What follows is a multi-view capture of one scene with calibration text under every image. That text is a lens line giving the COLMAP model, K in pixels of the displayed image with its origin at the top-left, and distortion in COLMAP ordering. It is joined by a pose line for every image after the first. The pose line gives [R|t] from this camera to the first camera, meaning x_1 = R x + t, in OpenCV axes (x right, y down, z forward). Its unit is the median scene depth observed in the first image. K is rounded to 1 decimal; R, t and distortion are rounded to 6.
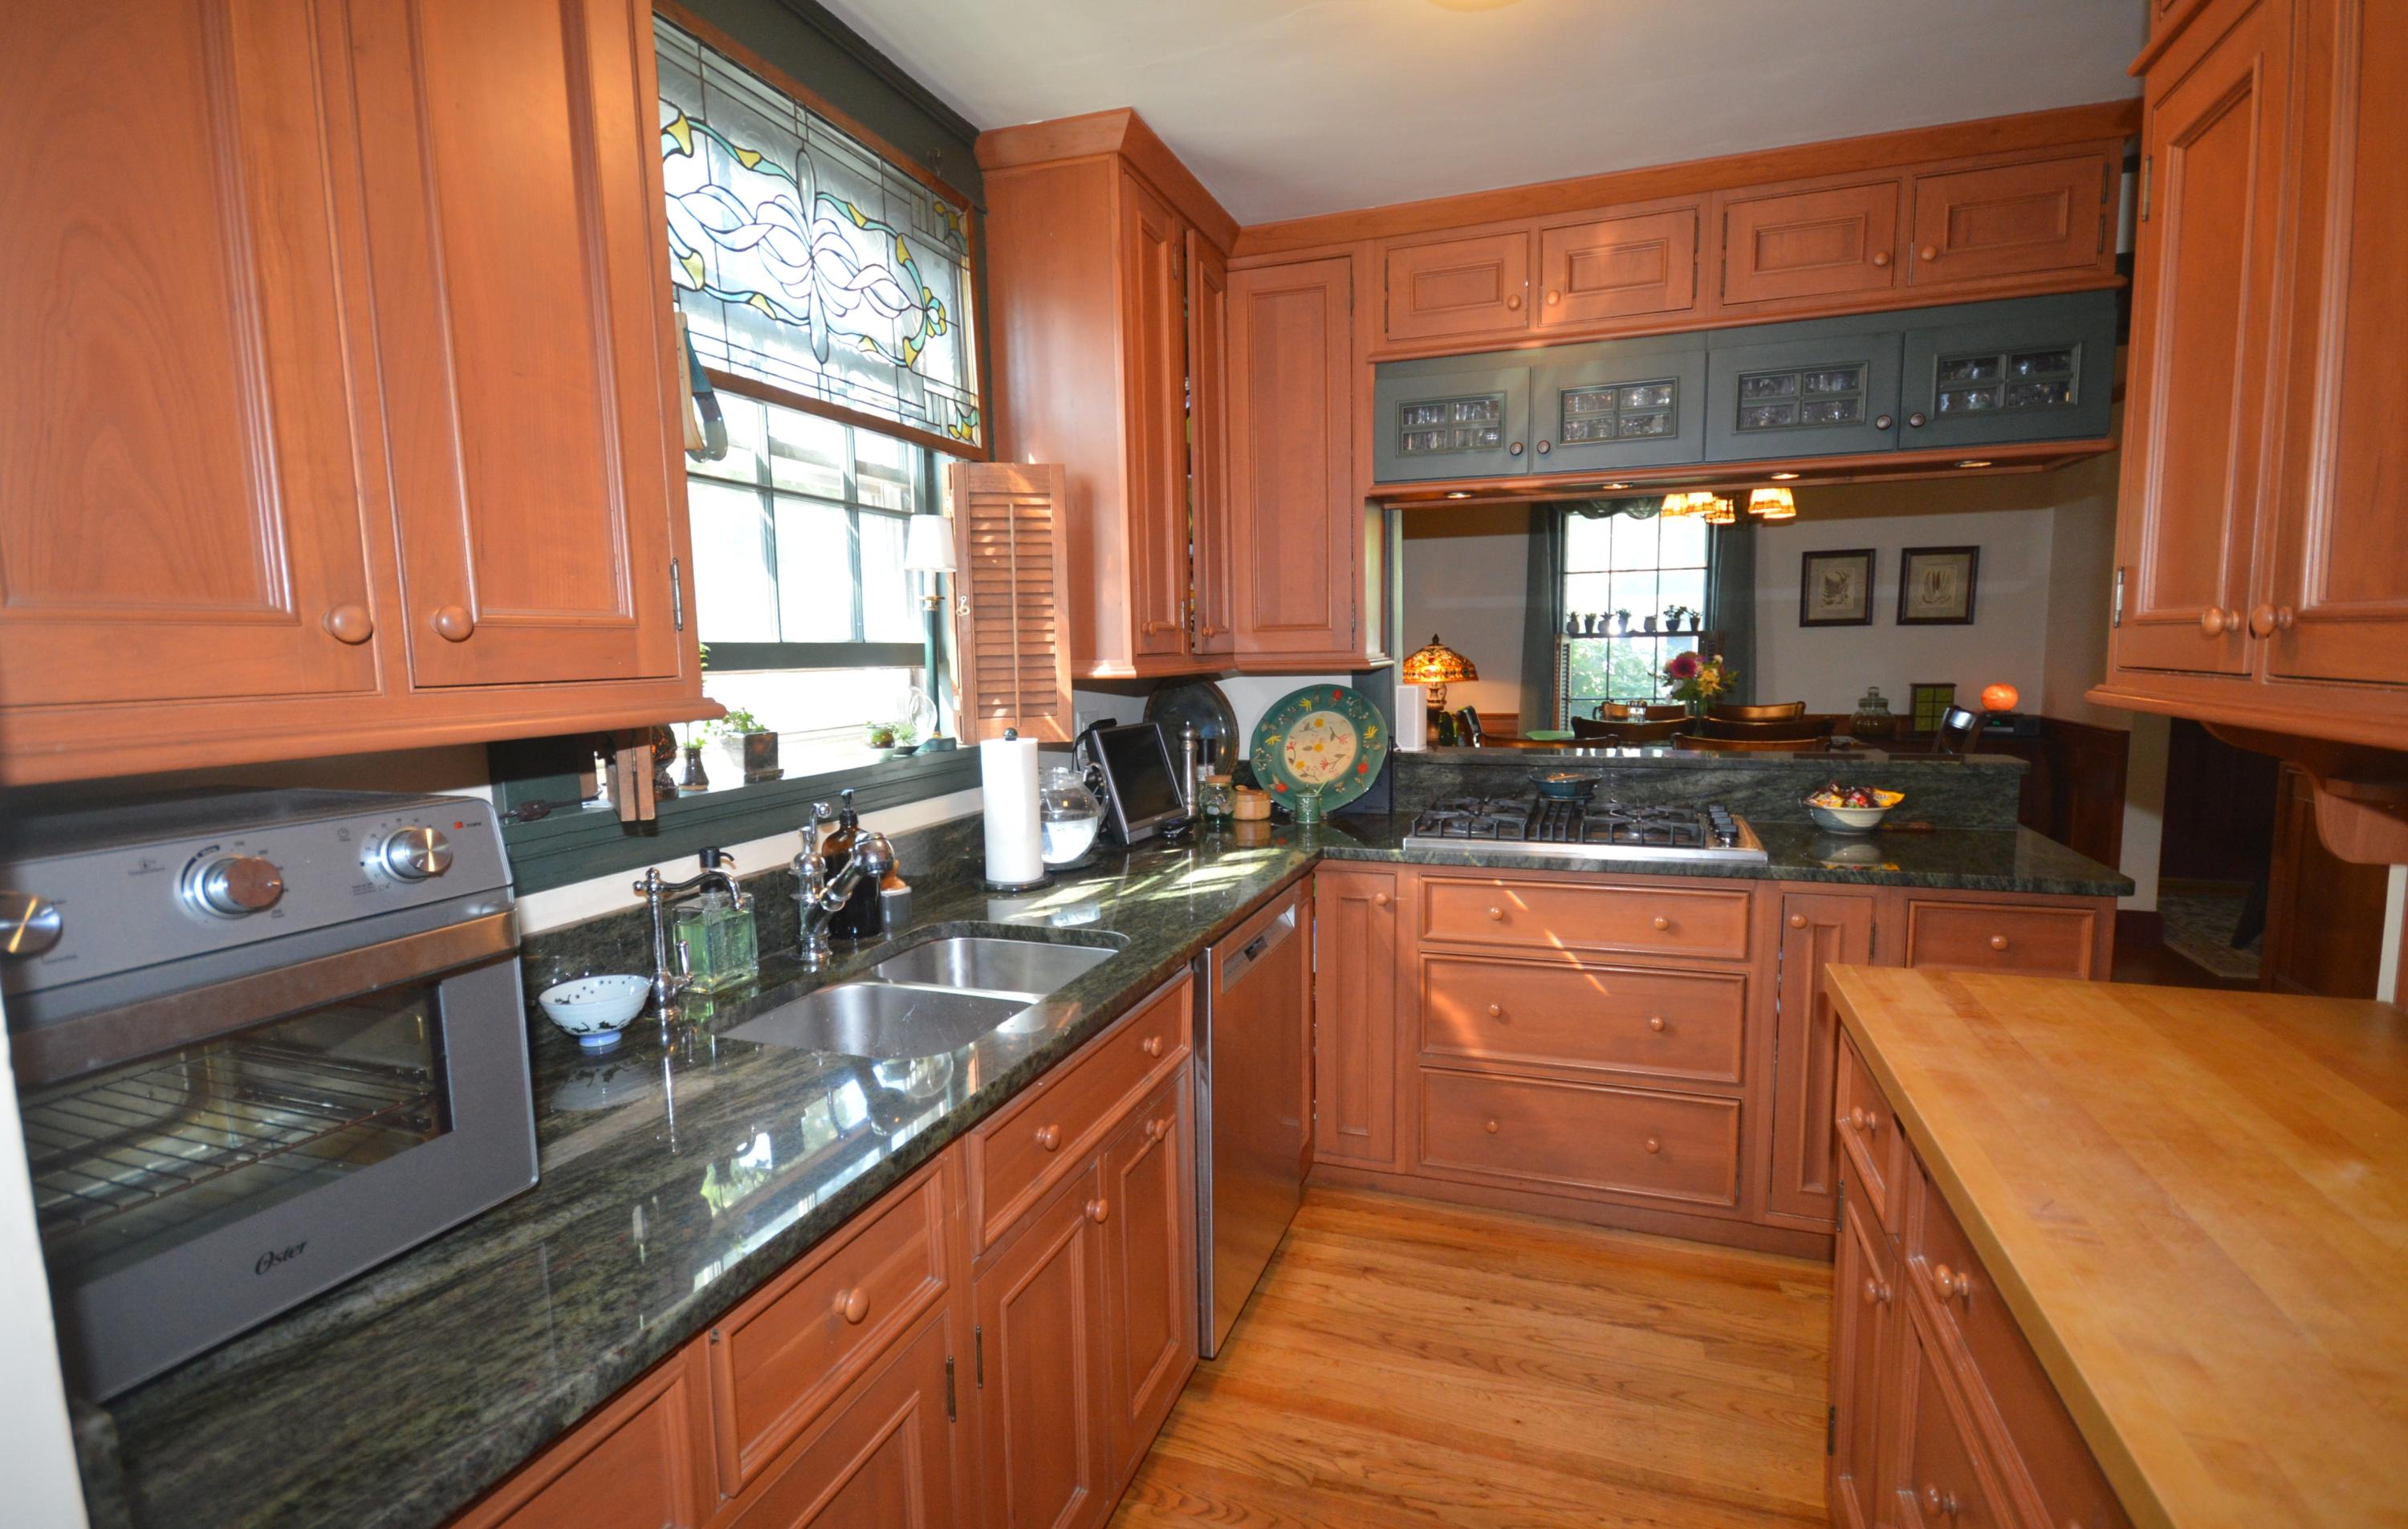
lens RADIAL K [[1165.2, 0, 1204.0], [0, 1165.2, 764.5], [0, 0, 1]] dist [0.001186, -0.000058]
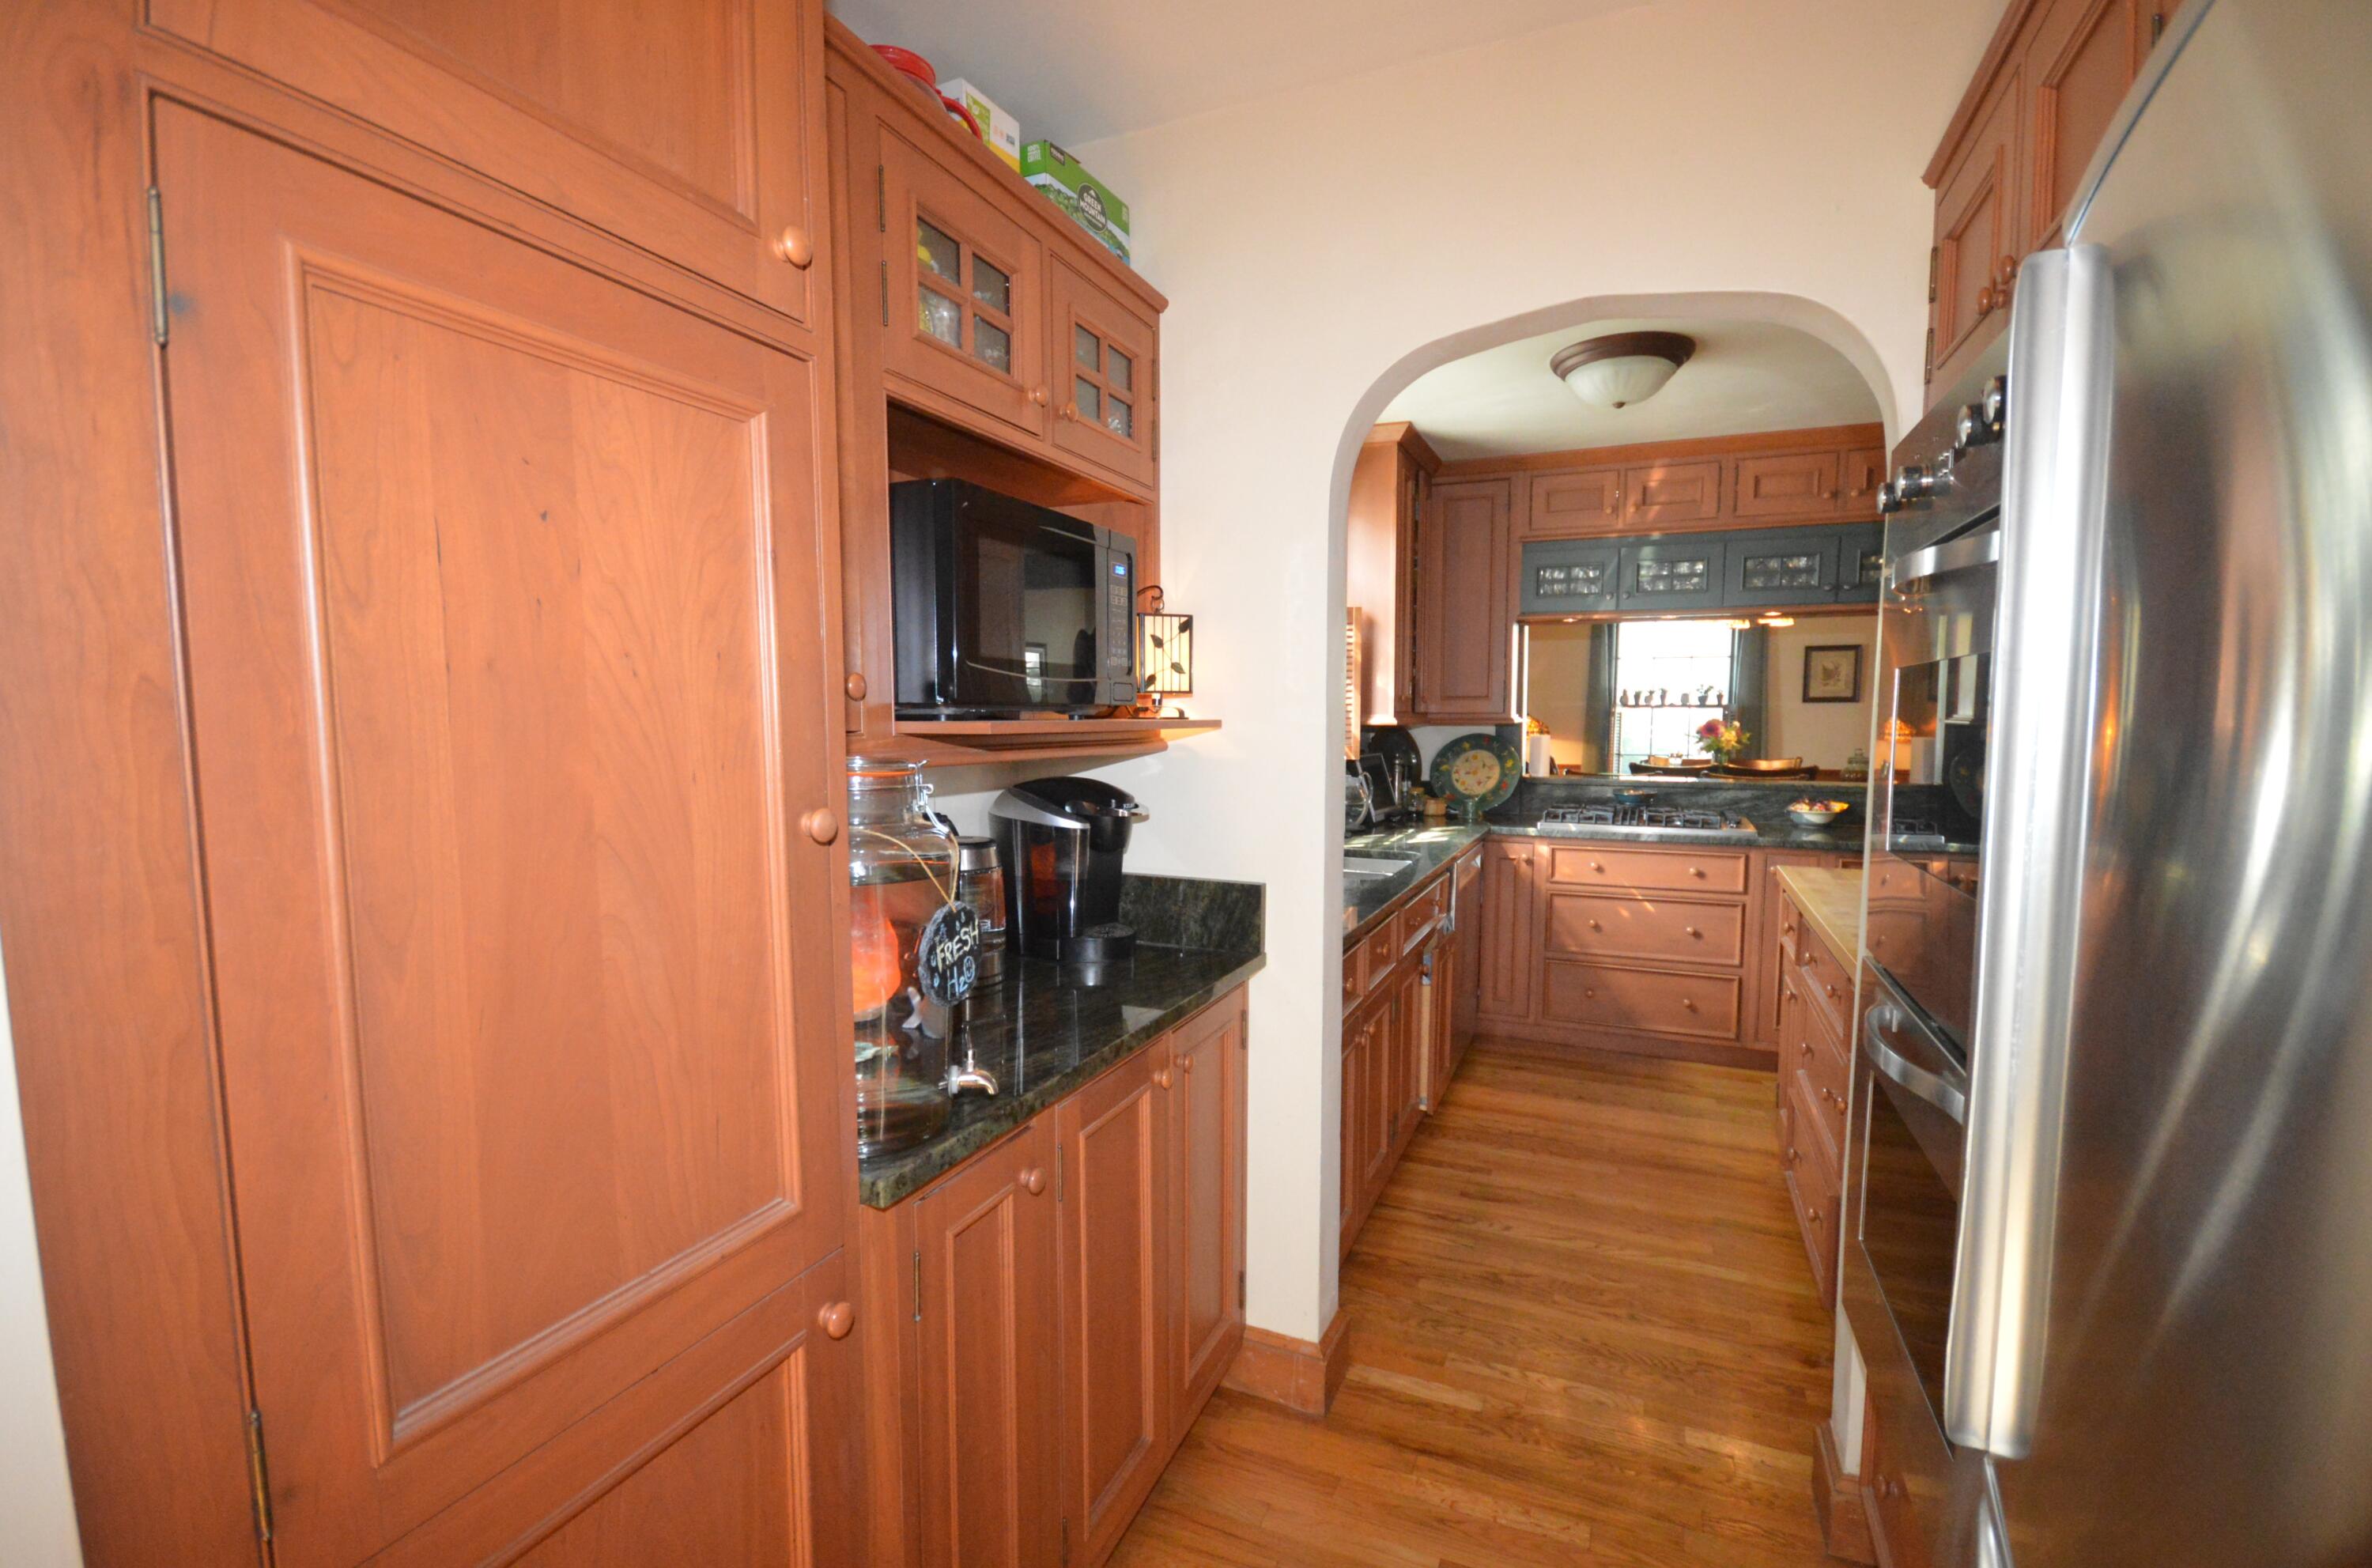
lens RADIAL K [[1068.2, 0, 1181.3], [0, 1068.2, 793.1], [0, 0, 1]] dist [-0.001439, 0.000224]
pose [[0.997236, 0.022254, -0.070889, -0.216240], [-0.023975, 0.999436, -0.023519, 0.062738], [0.070325, 0.025154, 0.997207, -0.535193]]
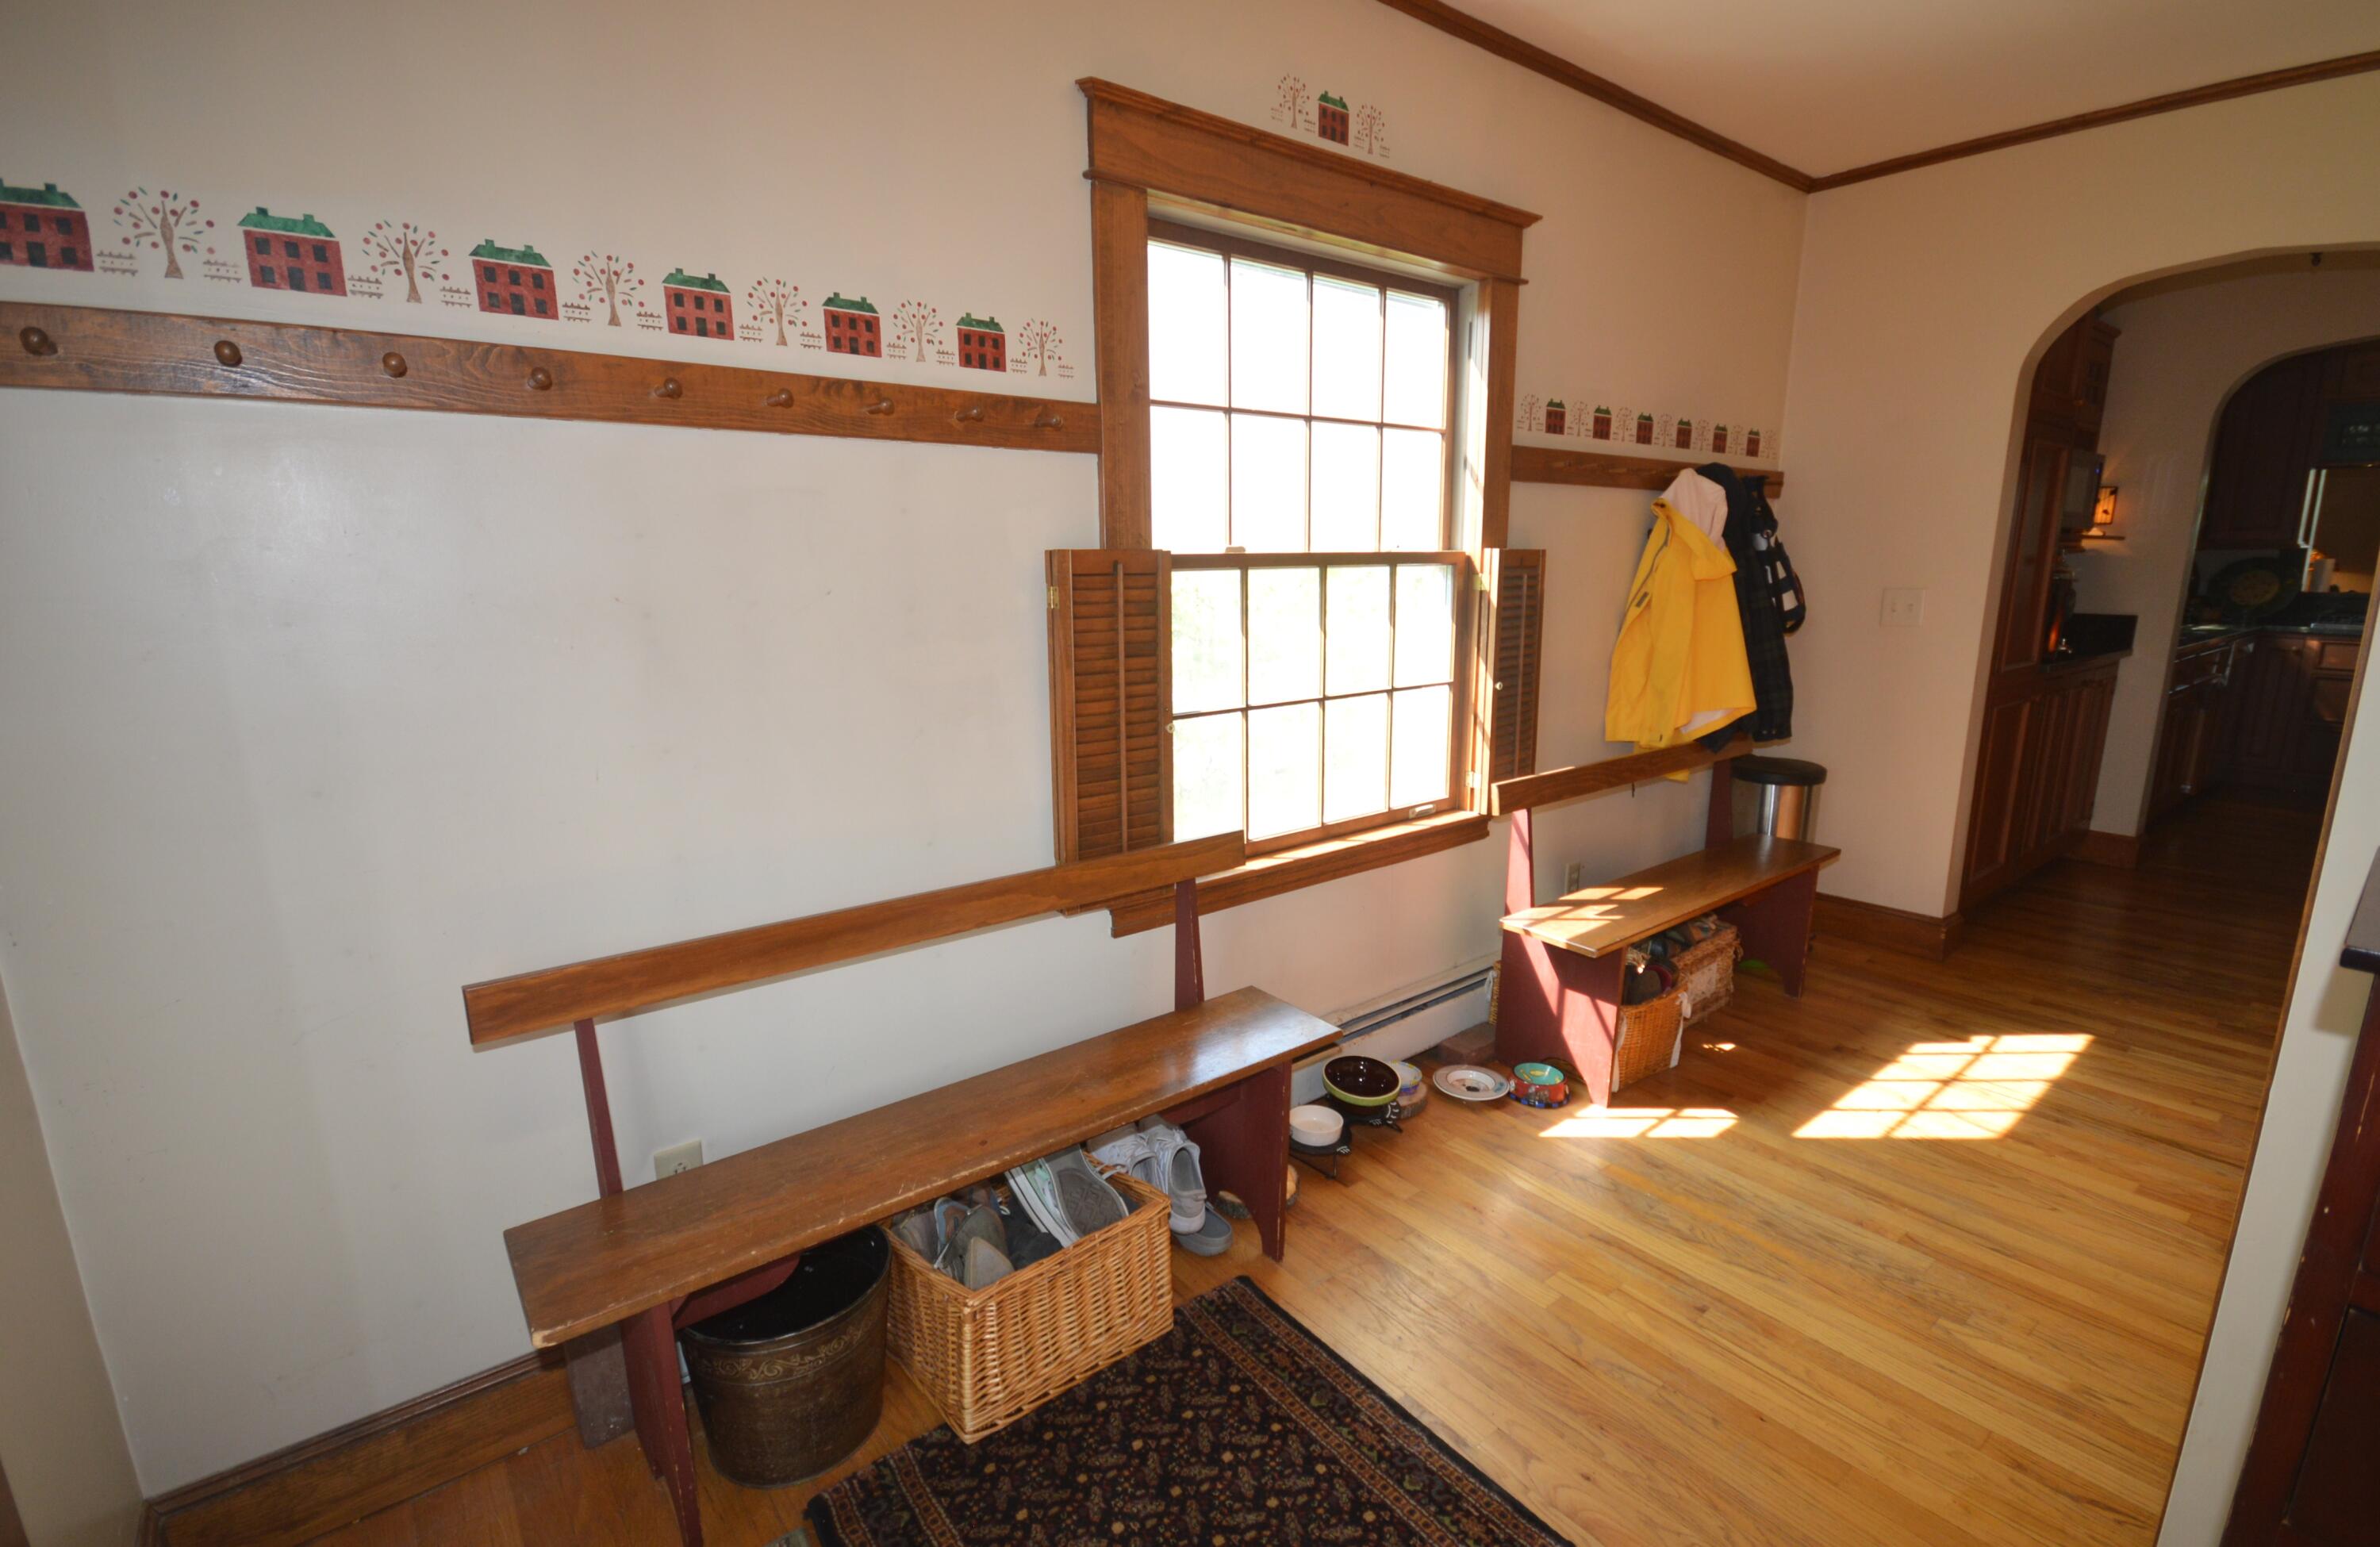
lens RADIAL K [[1056.5, 0, 1190.0], [0, 1056.5, 773.5], [0, 0, 1]] dist [-0.028548, 0.000297]
pose [[0.835237, 0.122862, -0.535989, -0.499380], [-0.063630, 0.989767, 0.127724, 0.214618], [0.546196, -0.072575, 0.834508, -1.686469]]
